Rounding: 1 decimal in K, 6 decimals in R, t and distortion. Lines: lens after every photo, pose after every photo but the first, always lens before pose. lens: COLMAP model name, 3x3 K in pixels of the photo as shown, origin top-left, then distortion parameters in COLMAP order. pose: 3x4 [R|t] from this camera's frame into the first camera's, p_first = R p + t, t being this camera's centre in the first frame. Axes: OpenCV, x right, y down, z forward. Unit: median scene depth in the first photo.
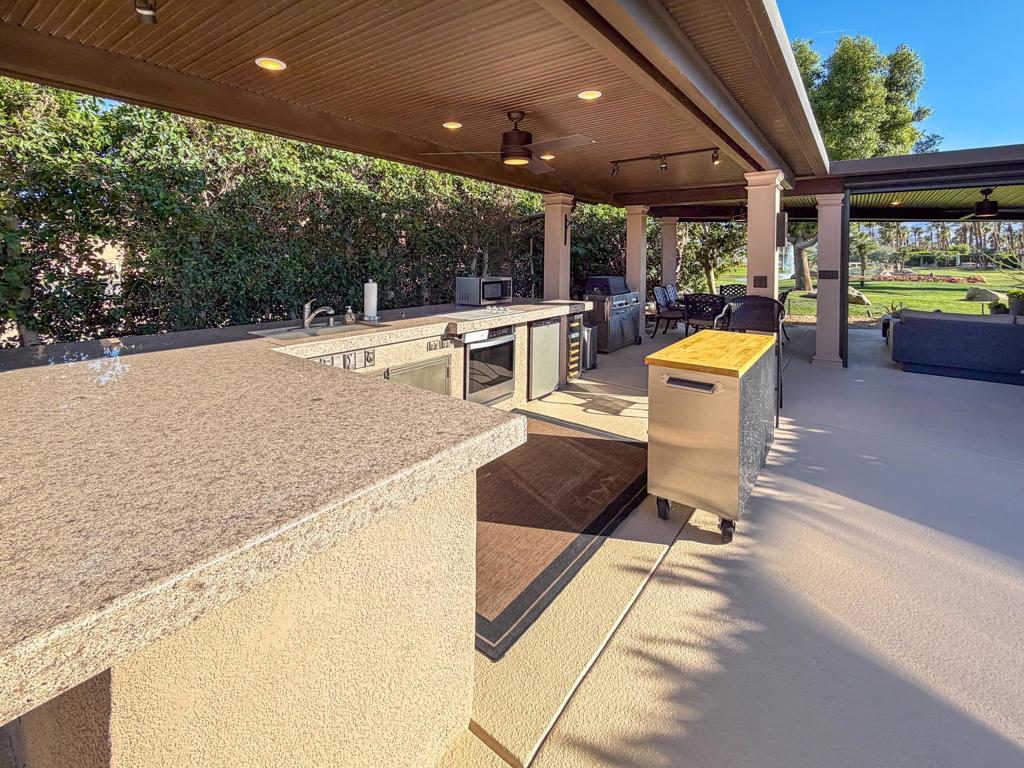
lens RADIAL K [[442.4, 0, 524.4], [0, 442.4, 283.4], [0, 0, 1]] dist [-0.001927, 0.000008]
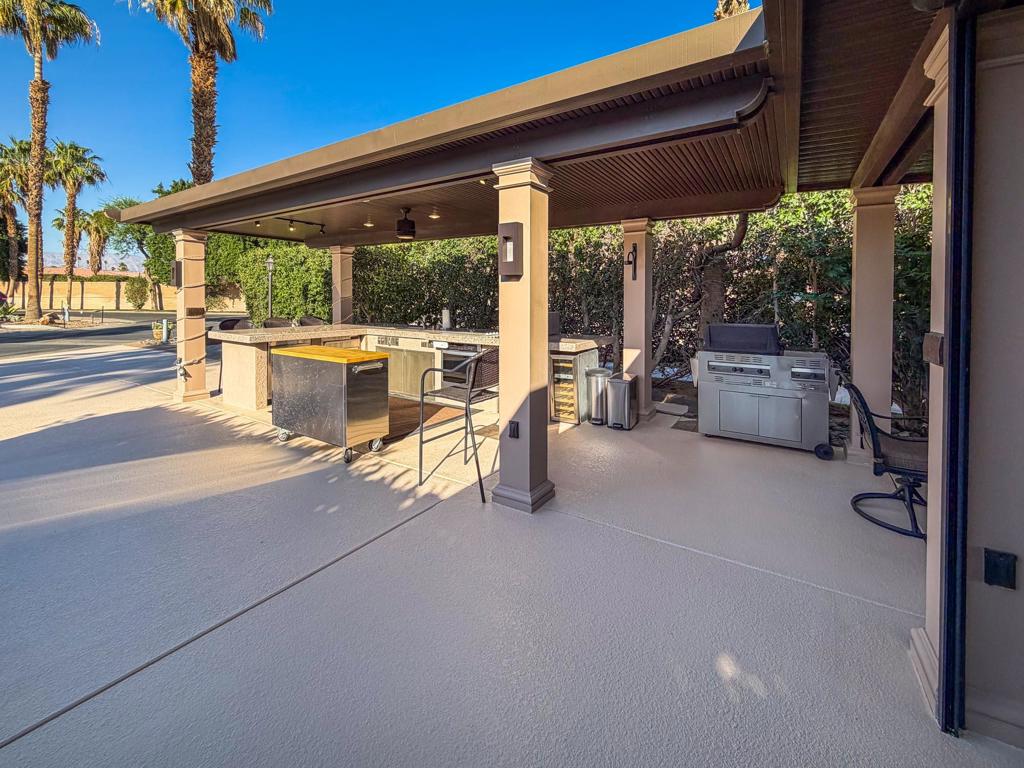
lens RADIAL K [[429.2, 0, 515.8], [0, 429.2, 314.0], [0, 0, 1]] dist [0.000081, 0.000331]
pose [[0.050510, 0.027333, -0.998349, 1.149457], [-0.058028, 0.998017, 0.024388, -0.034302], [0.997036, 0.056700, 0.051996, 0.947007]]
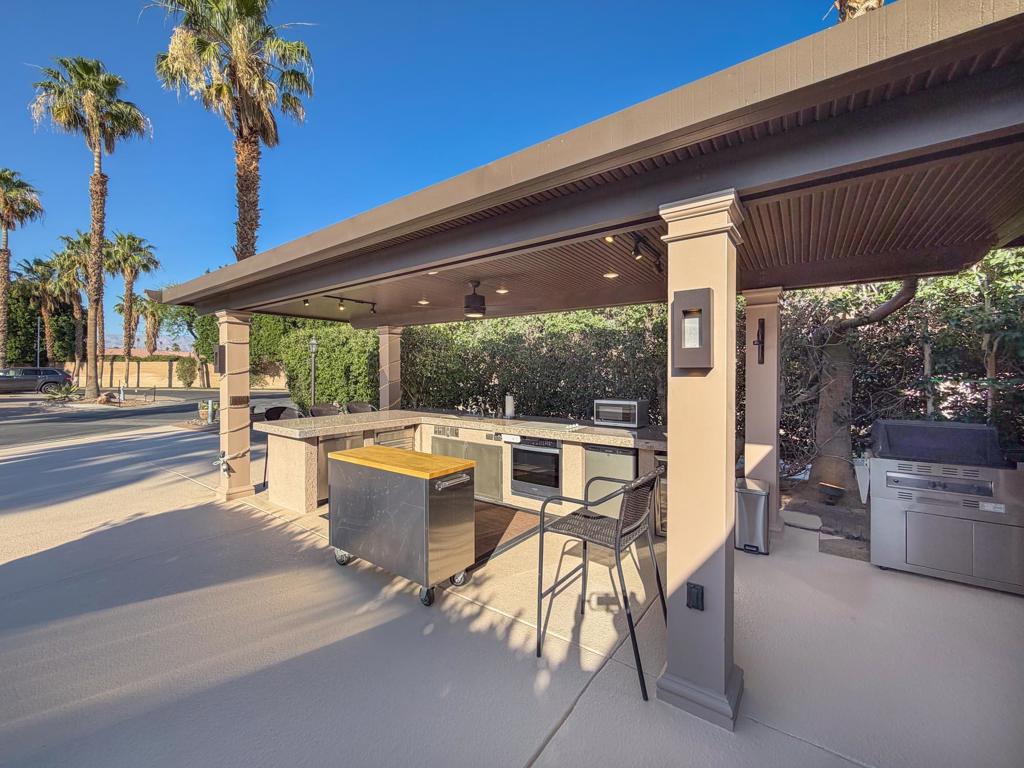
lens RADIAL K [[409.4, 0, 509.7], [0, 409.4, 385.3], [0, 0, 1]] dist [-0.001013, 0.000987]
pose [[-0.005764, 0.019250, -0.999798, 0.928268], [-0.052902, 0.998409, 0.019528, -0.055769], [0.998583, 0.053004, -0.004736, 0.795422]]
